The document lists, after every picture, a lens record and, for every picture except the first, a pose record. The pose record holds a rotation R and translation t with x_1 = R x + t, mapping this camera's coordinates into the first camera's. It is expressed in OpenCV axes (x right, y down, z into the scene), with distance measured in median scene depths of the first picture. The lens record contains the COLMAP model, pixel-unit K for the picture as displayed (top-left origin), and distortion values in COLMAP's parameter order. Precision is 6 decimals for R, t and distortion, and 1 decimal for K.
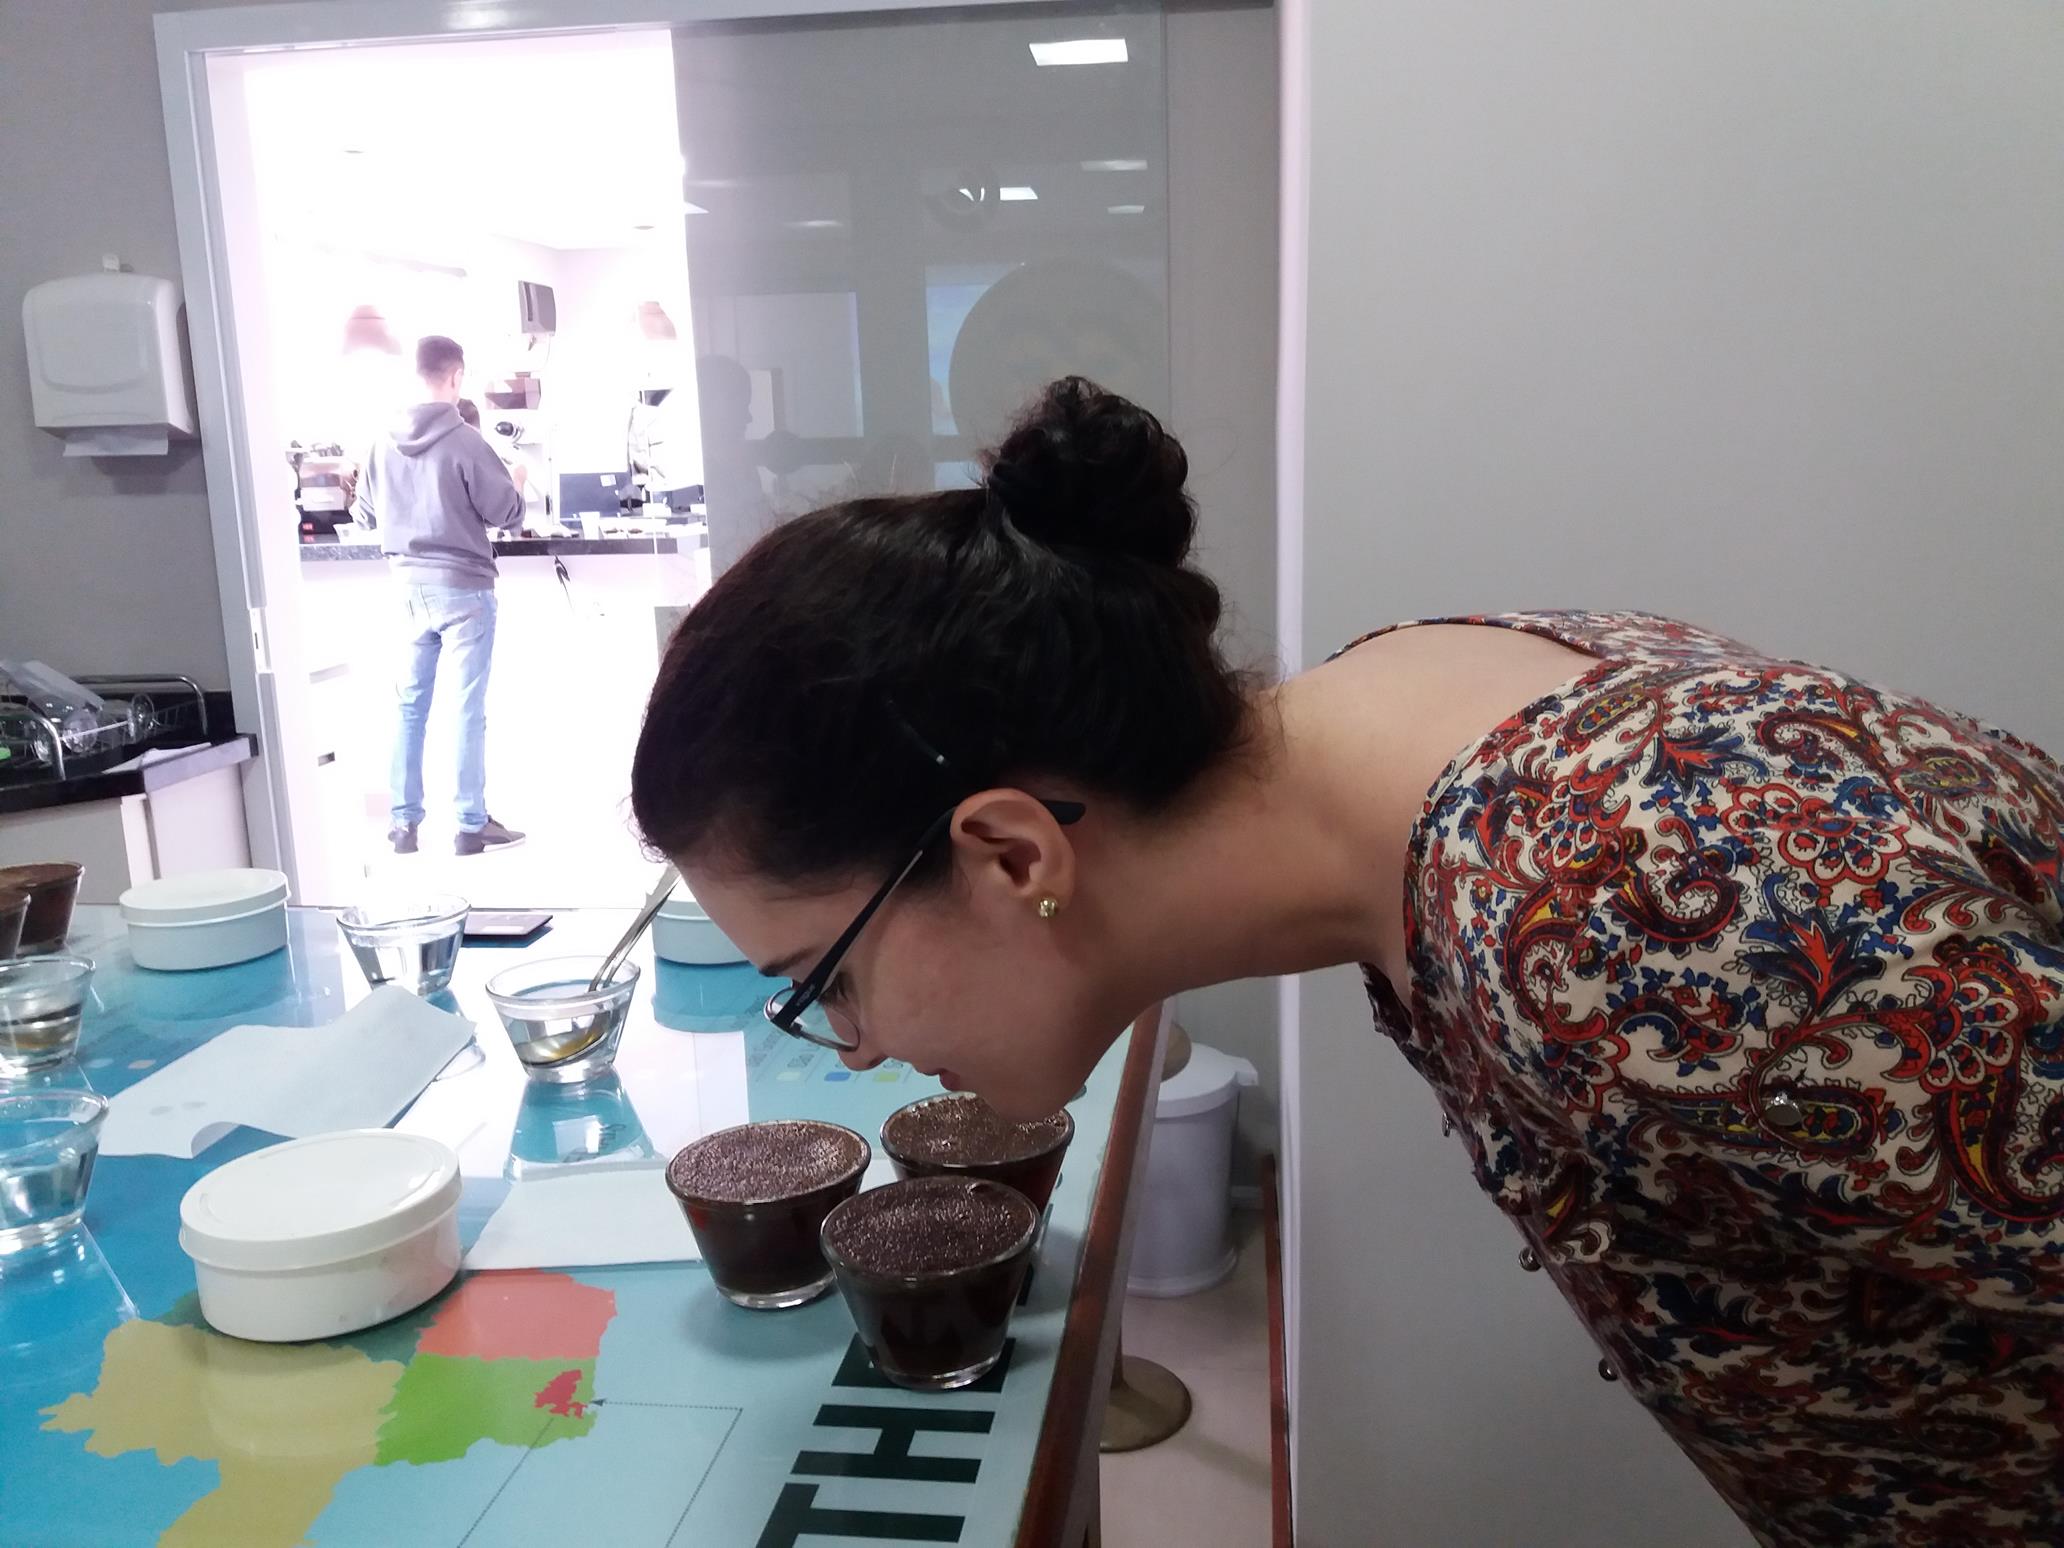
lens RADIAL K [[1672.3, 0, 1037.2], [0, 1672.3, 782.7], [0, 0, 1]] dist [0.109073, -0.239677]
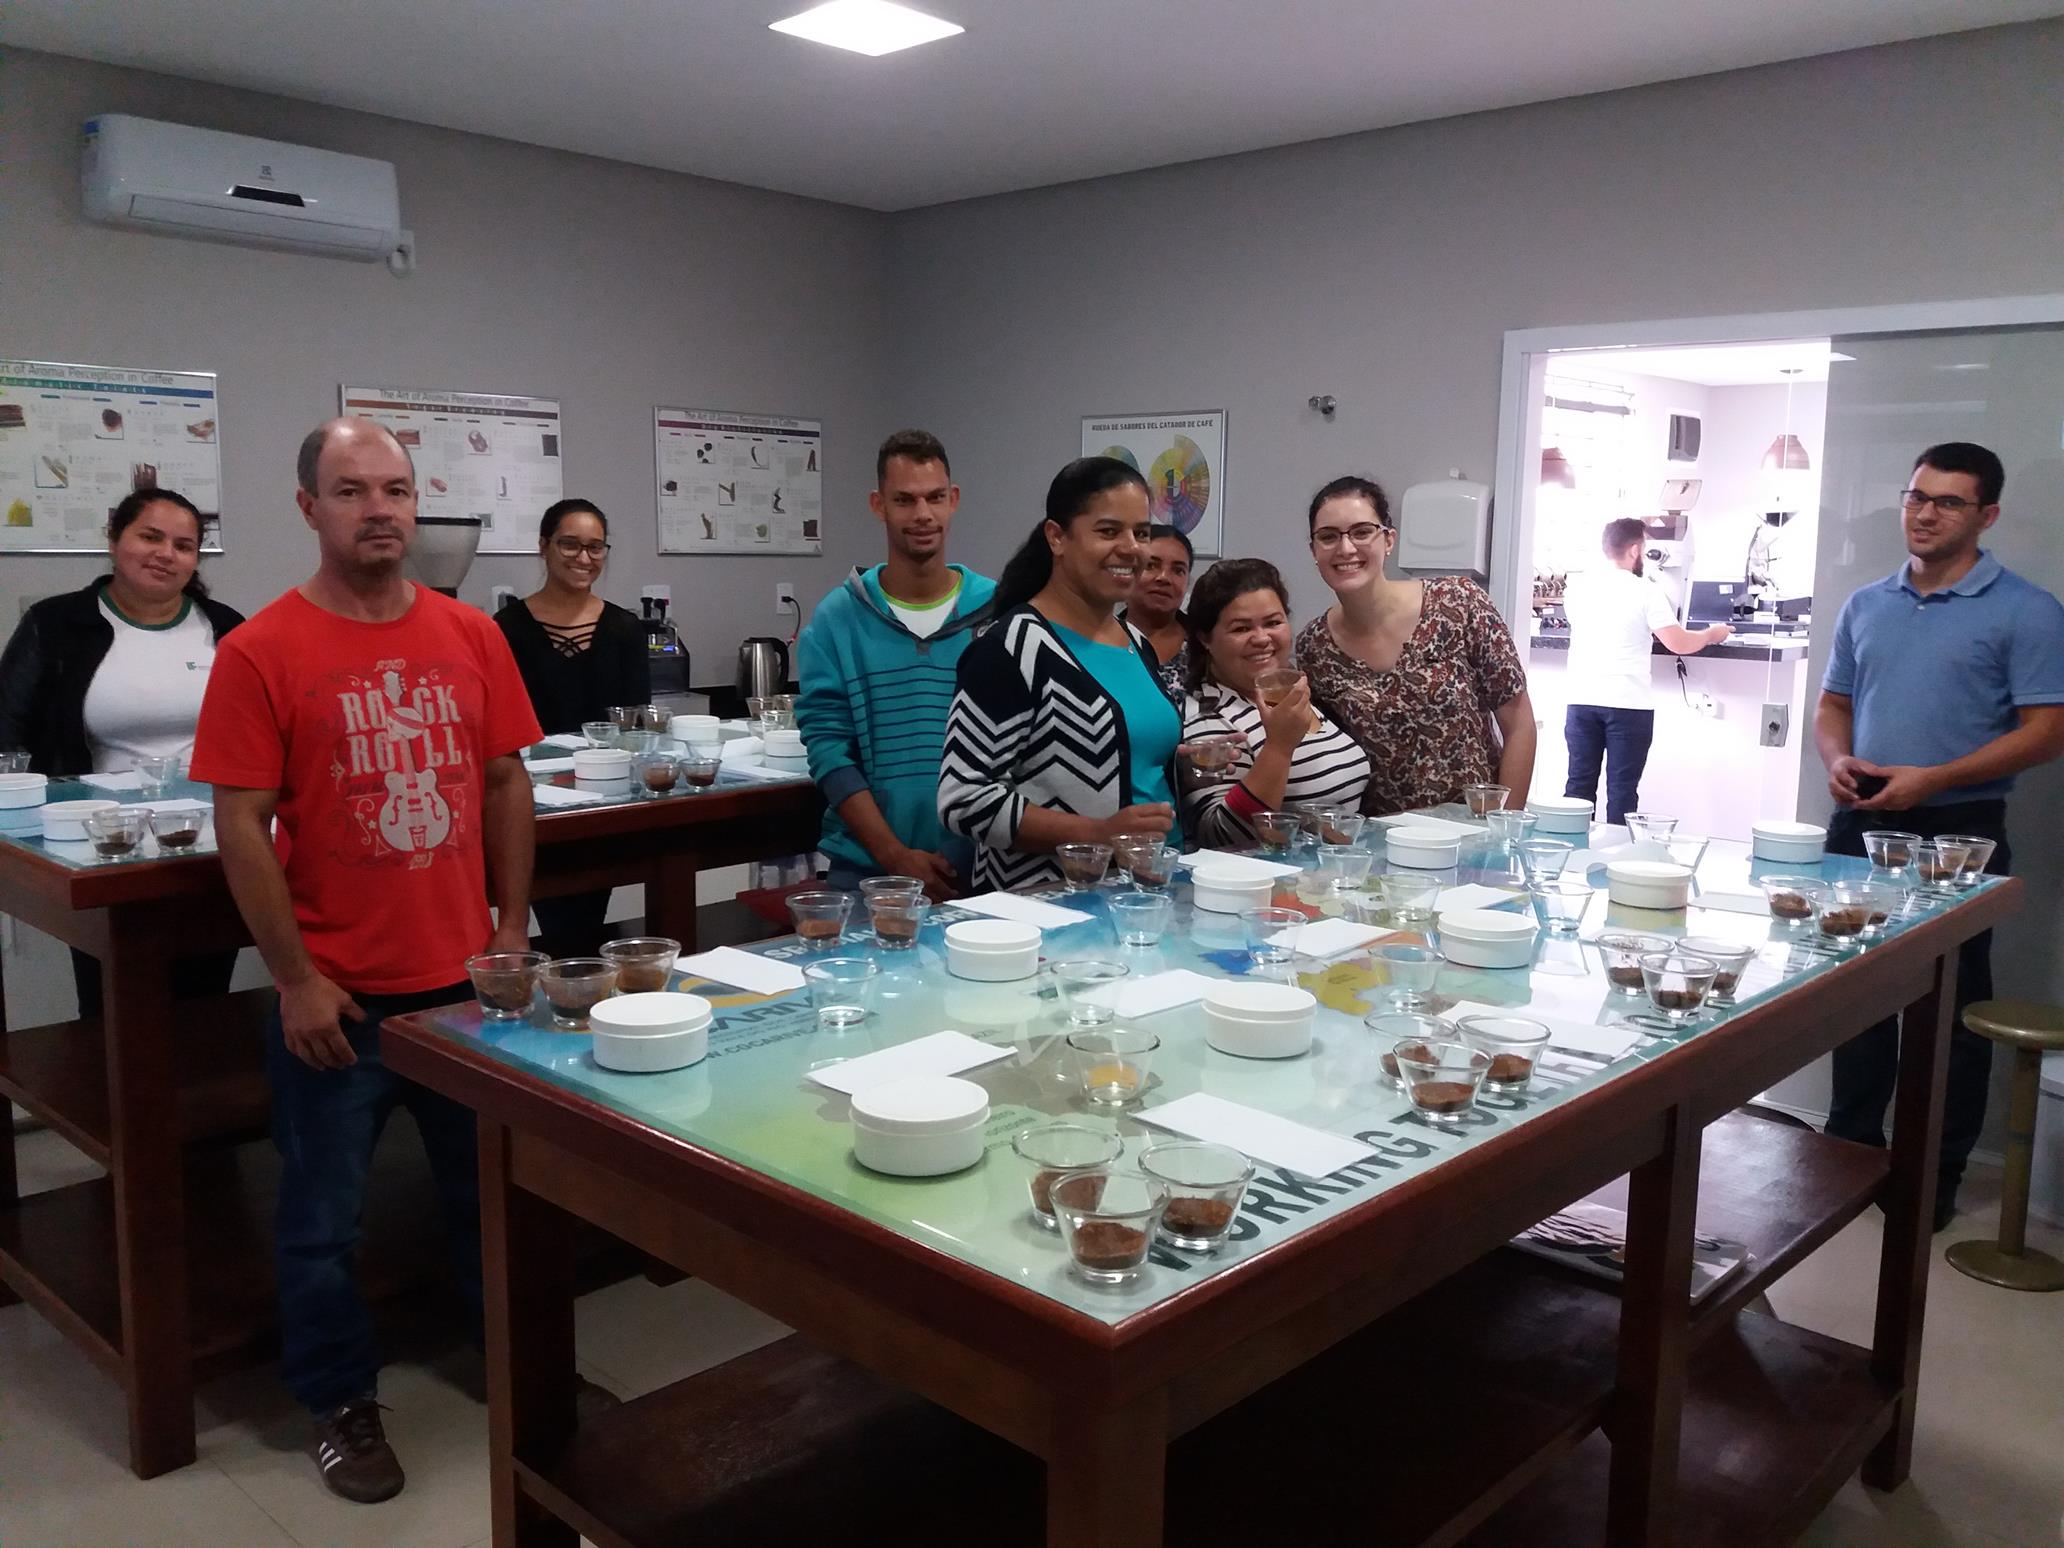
lens RADIAL K [[1672.3, 0, 1037.2], [0, 1672.3, 782.7], [0, 0, 1]] dist [0.109073, -0.239677]
pose [[0.811719, 0.126376, -0.570212, 0.044441], [-0.151596, 0.988437, 0.003265, 0.022103], [0.564032, 0.083792, 0.821491, -0.225791]]
